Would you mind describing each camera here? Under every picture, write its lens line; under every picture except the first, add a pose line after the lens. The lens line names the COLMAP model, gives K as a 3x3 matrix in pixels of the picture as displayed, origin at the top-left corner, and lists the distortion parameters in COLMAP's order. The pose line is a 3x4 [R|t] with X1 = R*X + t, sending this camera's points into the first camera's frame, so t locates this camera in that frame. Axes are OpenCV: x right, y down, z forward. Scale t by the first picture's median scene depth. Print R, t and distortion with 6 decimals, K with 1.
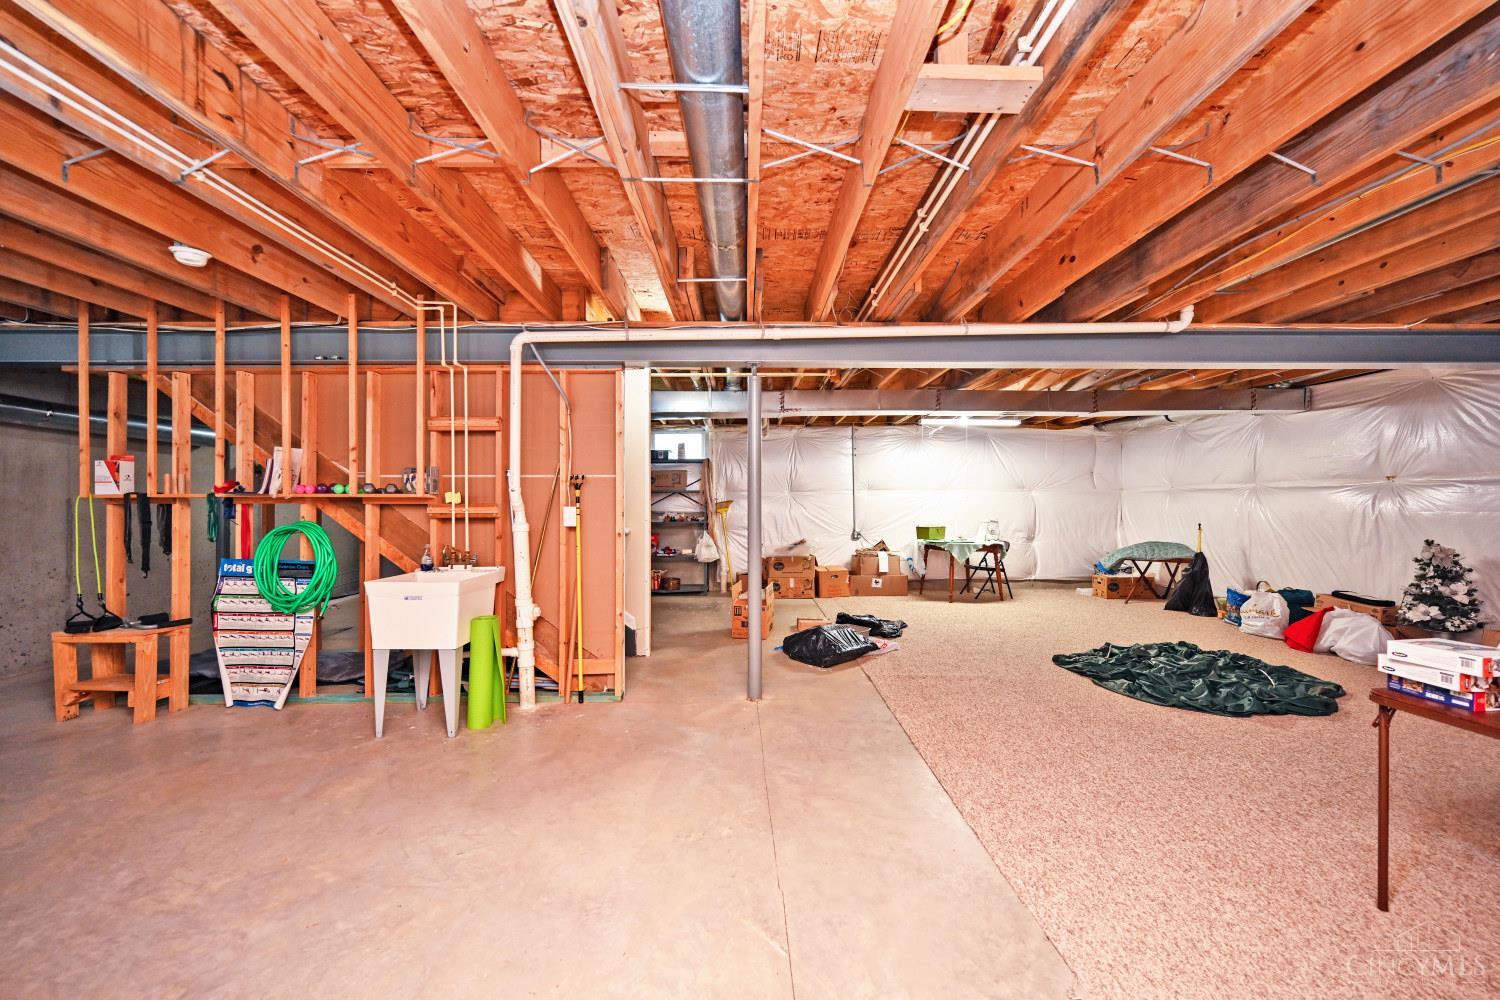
lens RADIAL K [[592.4, 0, 749.5], [0, 592.4, 506.7], [0, 0, 1]] dist [-0.003087, -0.000004]
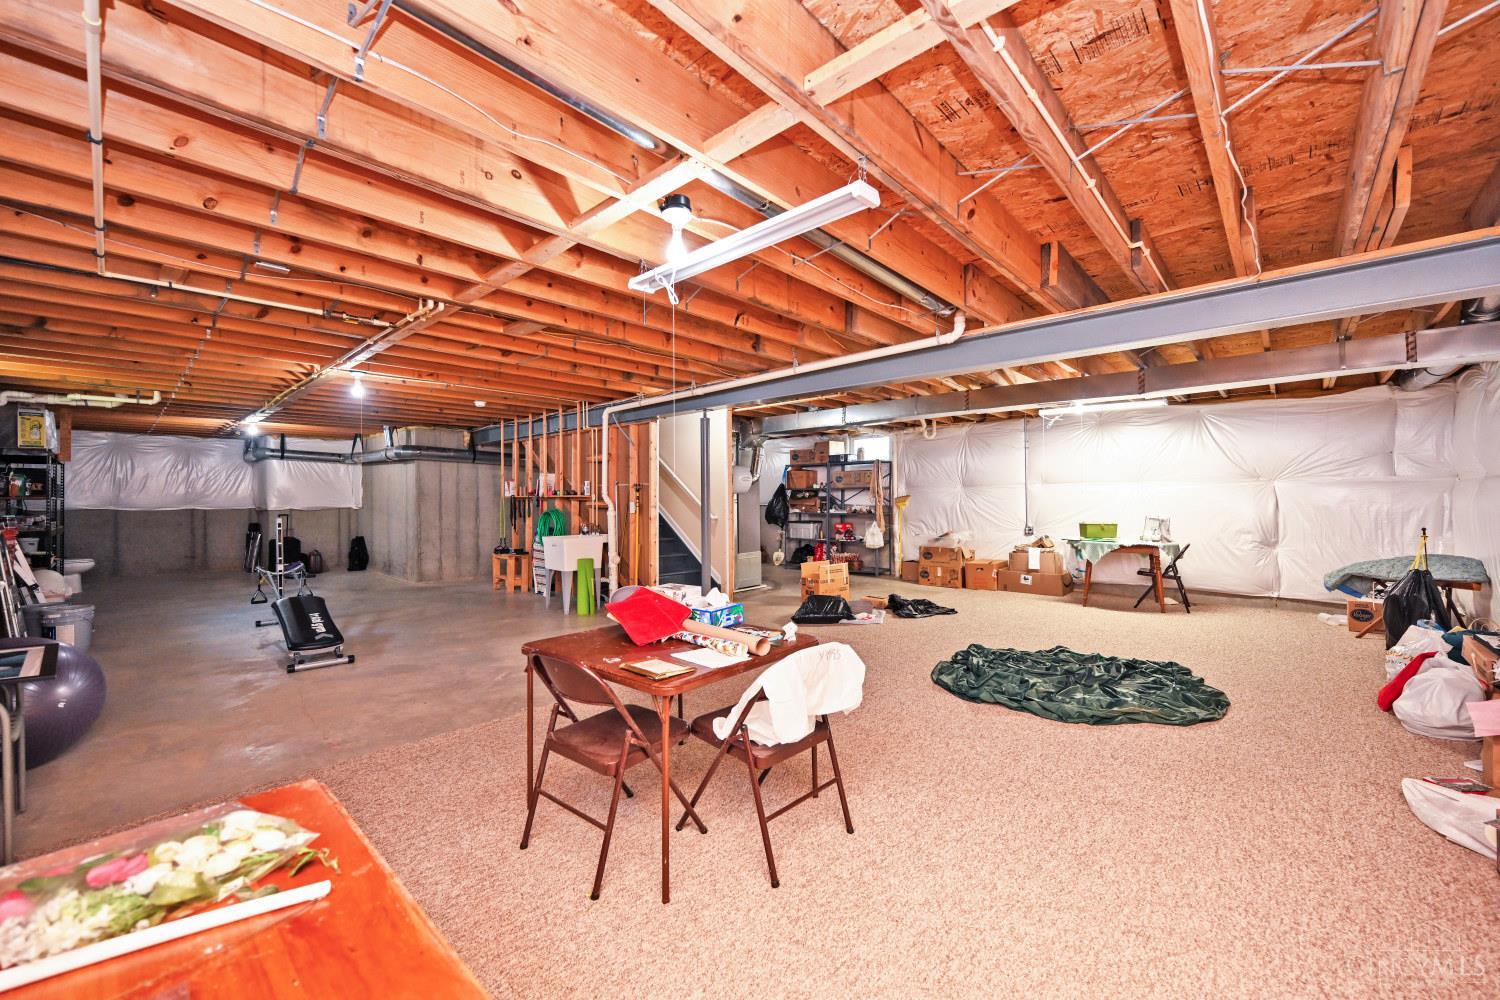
lens RADIAL K [[592.4, 0, 748.2], [0, 592.4, 496.0], [0, 0, 1]] dist [-0.003087, -0.000004]
pose [[0.729939, -0.003281, -0.683504, 0.554306], [0.000201, 0.999989, -0.004585, -0.004542], [0.683512, 0.003209, 0.729932, -0.024399]]
